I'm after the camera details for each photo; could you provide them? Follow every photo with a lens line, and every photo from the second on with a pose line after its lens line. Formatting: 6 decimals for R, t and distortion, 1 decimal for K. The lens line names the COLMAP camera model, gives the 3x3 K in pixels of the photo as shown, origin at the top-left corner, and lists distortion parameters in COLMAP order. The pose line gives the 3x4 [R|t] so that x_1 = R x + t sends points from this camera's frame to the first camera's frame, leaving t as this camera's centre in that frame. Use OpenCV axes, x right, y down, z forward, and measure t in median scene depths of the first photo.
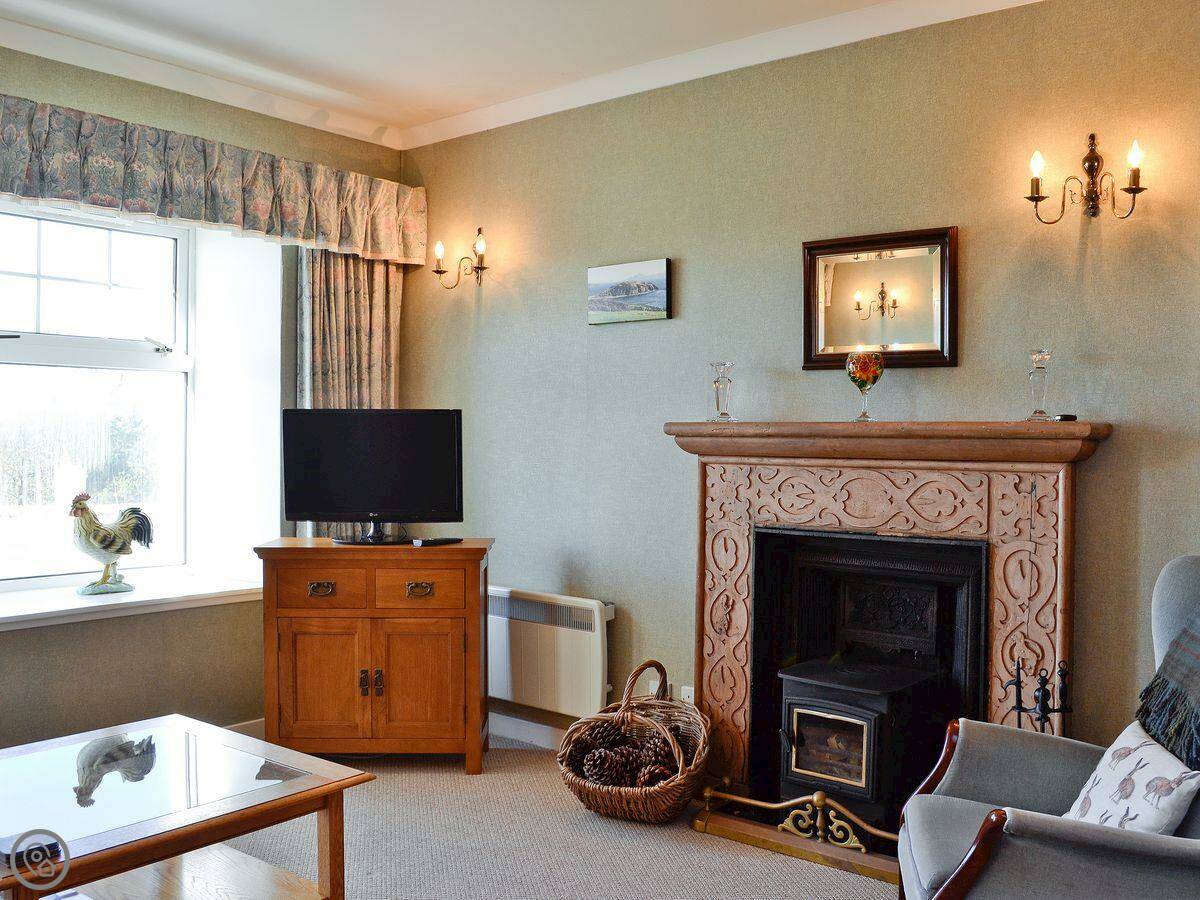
lens RADIAL K [[1107.8, 0, 623.7], [0, 1107.8, 449.8], [0, 0, 1]] dist [-0.008434, -0.006945]
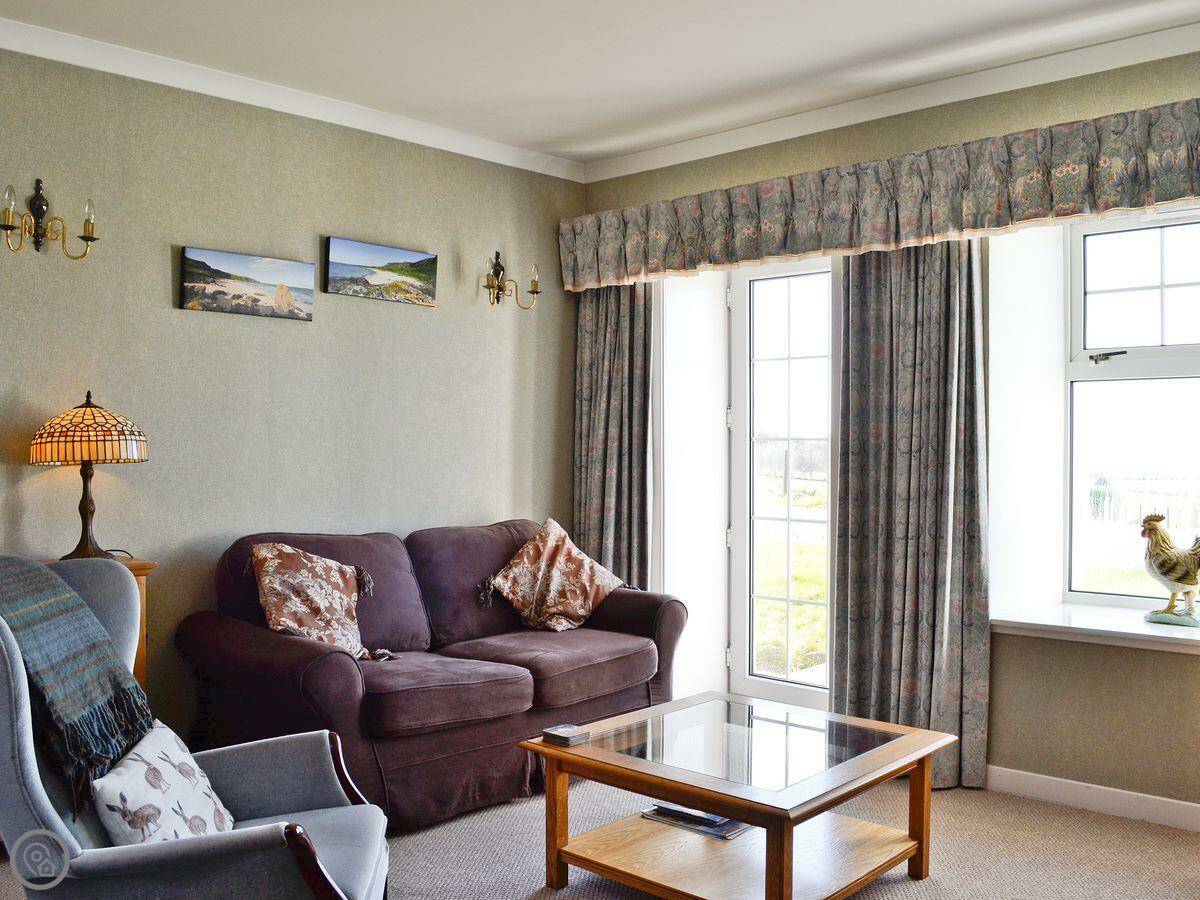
lens RADIAL K [[1107.8, 0, 623.7], [0, 1107.8, 449.8], [0, 0, 1]] dist [-0.008434, -0.006945]
pose [[-0.051526, -0.001237, -0.998671, 0.471875], [-0.014215, 0.999899, -0.000505, -0.007463], [0.998570, 0.014171, -0.051539, 0.600398]]
